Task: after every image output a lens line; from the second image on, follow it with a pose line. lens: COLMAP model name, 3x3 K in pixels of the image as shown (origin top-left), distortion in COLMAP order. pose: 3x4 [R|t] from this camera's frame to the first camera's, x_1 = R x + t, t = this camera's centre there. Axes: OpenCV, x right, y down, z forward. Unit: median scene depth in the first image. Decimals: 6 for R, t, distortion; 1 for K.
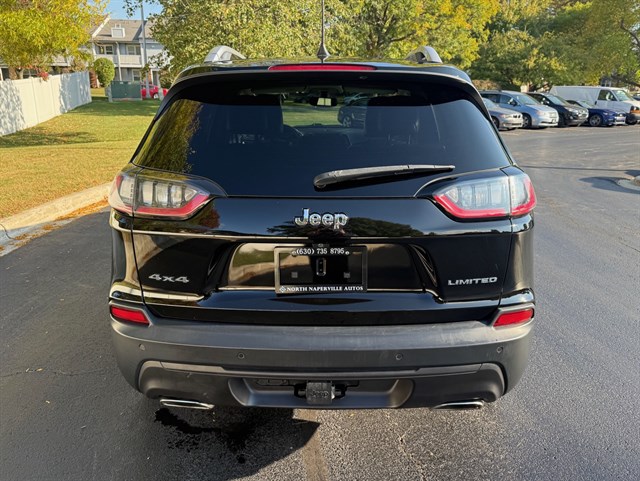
lens RADIAL K [[497.0, 0, 322.7], [0, 497.0, 240.7], [0, 0, 1]] dist [0.029343, -0.007999]
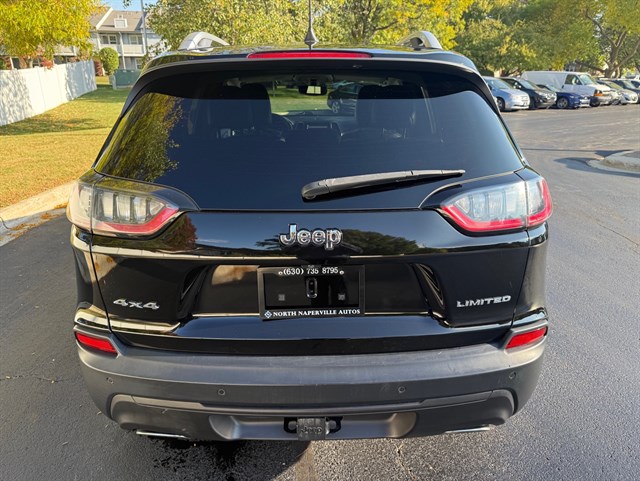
lens RADIAL K [[447.7, 0, 323.5], [0, 447.7, 239.8], [0, 0, 1]] dist [0.009169, 0.002378]
pose [[0.999723, -0.014406, 0.018595, 0.003136], [0.013325, 0.998285, 0.057009, -0.059216], [-0.019385, -0.056745, 0.998200, 0.170946]]
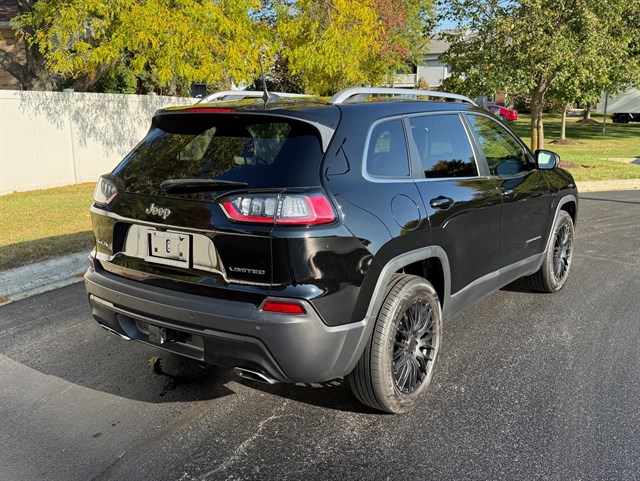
lens RADIAL K [[629.6, 0, 320.0], [0, 629.6, 240.5], [0, 0, 1]] dist [0.063256, -0.002450]
pose [[0.808301, 0.108338, -0.578716, 1.083795], [-0.154495, 0.987510, -0.030920, 0.019644], [0.568137, 0.114401, 0.814943, -0.183049]]
